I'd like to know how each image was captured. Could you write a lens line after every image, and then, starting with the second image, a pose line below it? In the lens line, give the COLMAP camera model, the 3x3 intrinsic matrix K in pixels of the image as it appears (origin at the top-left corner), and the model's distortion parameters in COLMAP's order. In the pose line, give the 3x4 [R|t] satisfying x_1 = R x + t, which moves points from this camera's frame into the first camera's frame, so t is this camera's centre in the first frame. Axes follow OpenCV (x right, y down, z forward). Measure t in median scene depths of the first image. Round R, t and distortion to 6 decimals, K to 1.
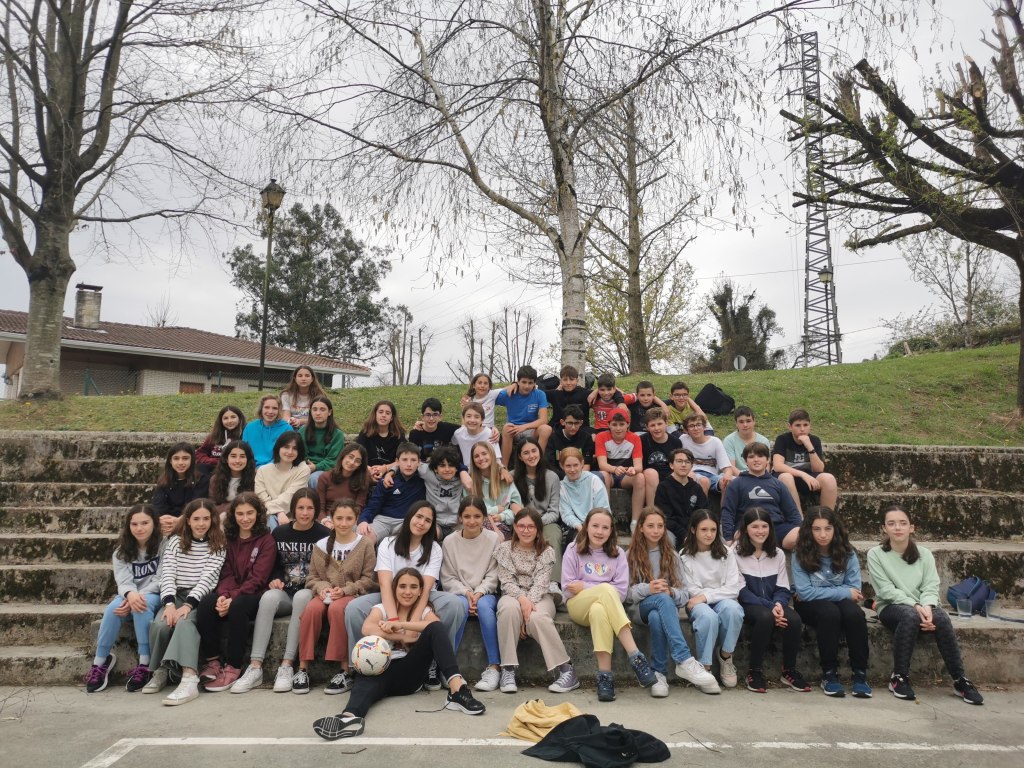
lens RADIAL K [[802.8, 0, 514.8], [0, 802.8, 392.8], [0, 0, 1]] dist [0.054177, -0.059695]
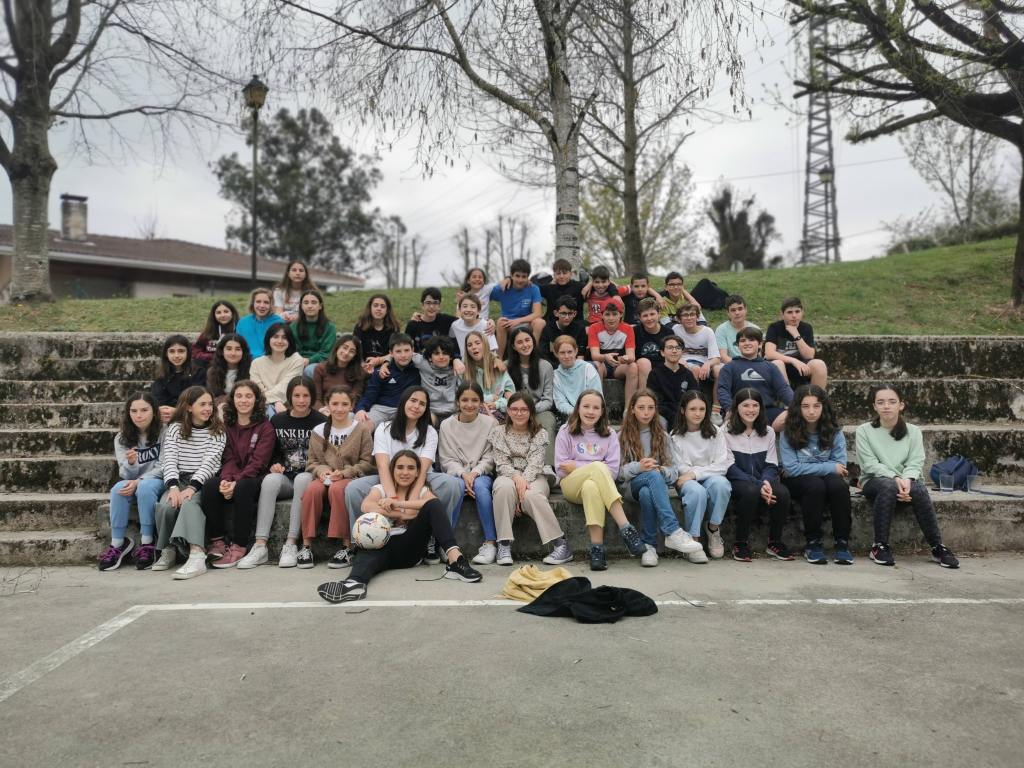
lens RADIAL K [[801.9, 0, 514.8], [0, 801.9, 398.8], [0, 0, 1]] dist [0.044464, -0.039884]
pose [[0.999900, -0.013828, 0.003046, 0.002540], [0.013390, 0.993373, 0.114154, 0.019661], [-0.004605, -0.114102, 0.993458, -0.003182]]
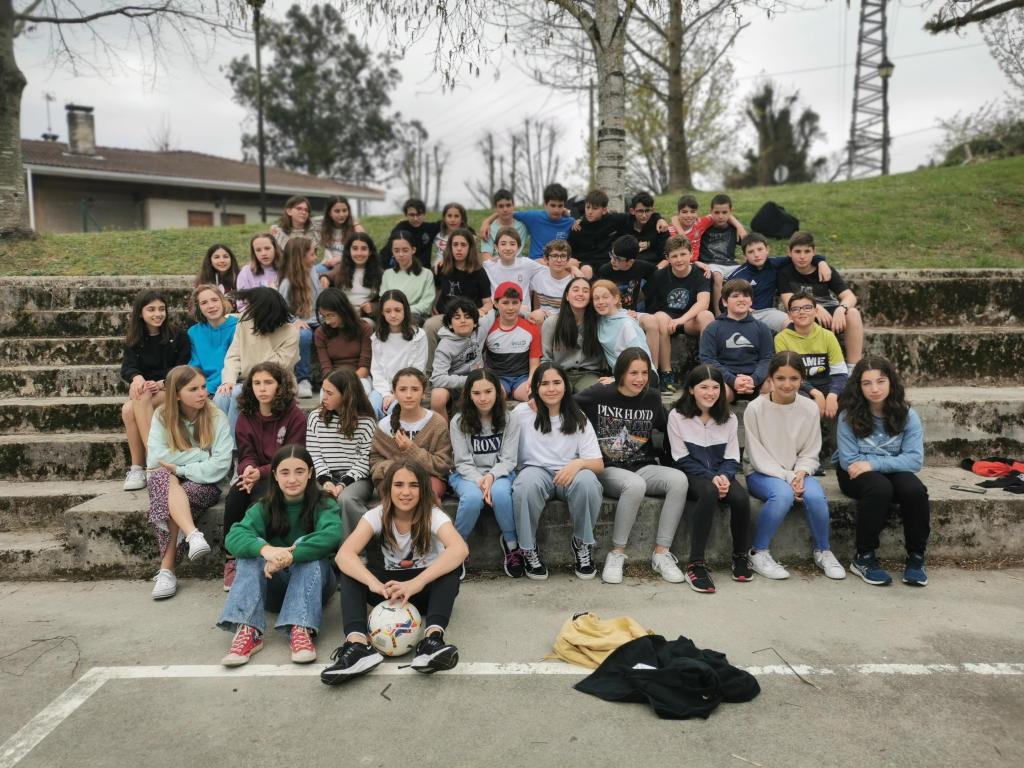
lens RADIAL K [[801.9, 0, 514.8], [0, 801.9, 398.8], [0, 0, 1]] dist [0.044464, -0.039884]
pose [[0.999312, -0.019341, -0.031635, -0.007516], [0.025977, 0.973988, 0.225107, -0.007590], [0.026458, -0.225774, 0.973820, 0.105685]]
